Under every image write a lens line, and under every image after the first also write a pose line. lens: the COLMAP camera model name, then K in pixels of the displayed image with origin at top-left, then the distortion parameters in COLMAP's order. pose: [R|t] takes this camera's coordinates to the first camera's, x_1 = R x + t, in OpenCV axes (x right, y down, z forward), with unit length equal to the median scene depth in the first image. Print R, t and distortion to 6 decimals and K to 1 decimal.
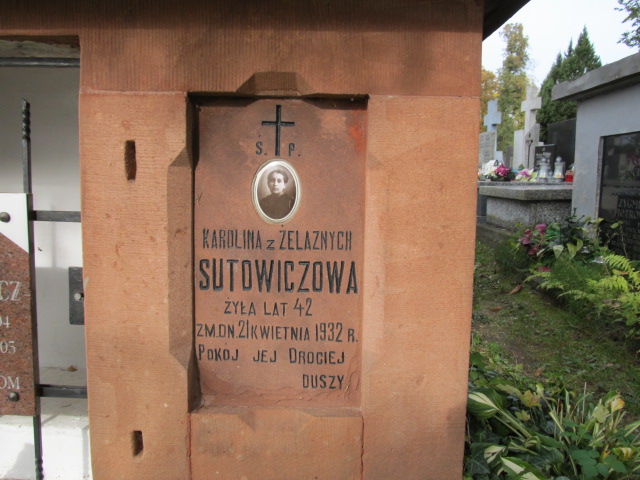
lens RADIAL K [[525.9, 0, 320.0], [0, 525.9, 240.0], [0, 0, 1]] dist [-0.061631, 0.014955]
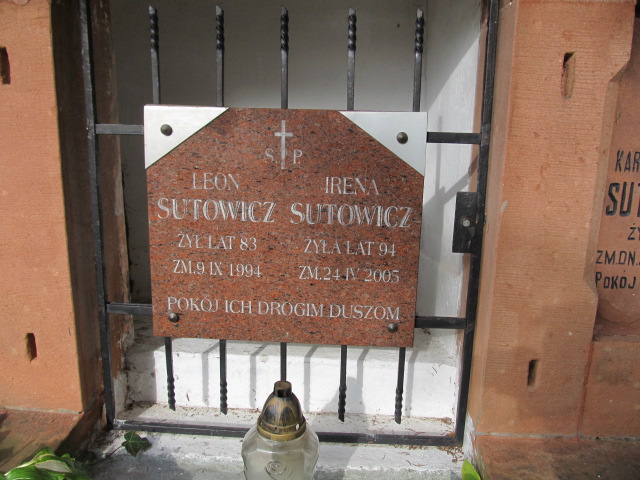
lens RADIAL K [[525.9, 0, 320.0], [0, 525.9, 240.0], [0, 0, 1]] dist [-0.061631, 0.014955]
pose [[0.998889, 0.000987, -0.047123, -0.707883], [0.003544, 0.995379, 0.095960, 0.047815], [0.047000, -0.096021, 0.994269, 0.030236]]
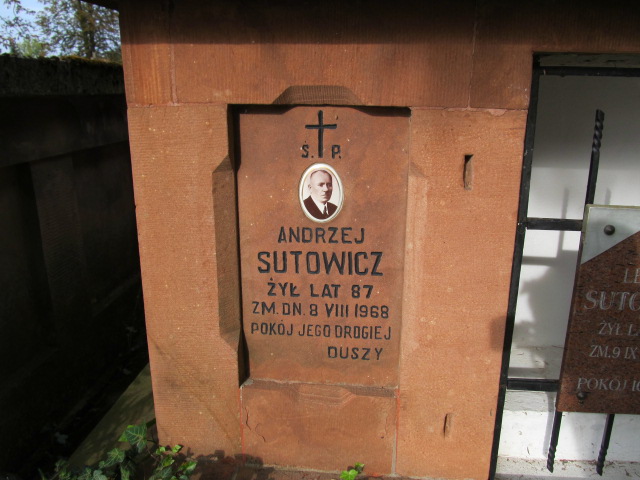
lens RADIAL K [[525.9, 0, 320.0], [0, 525.9, 240.0], [0, 0, 1]] dist [-0.061631, 0.014955]
pose [[0.996373, -0.002233, -0.085062, -1.514548], [0.015580, 0.987544, 0.156570, -0.210997], [0.083653, -0.157327, 0.983997, -0.042276]]
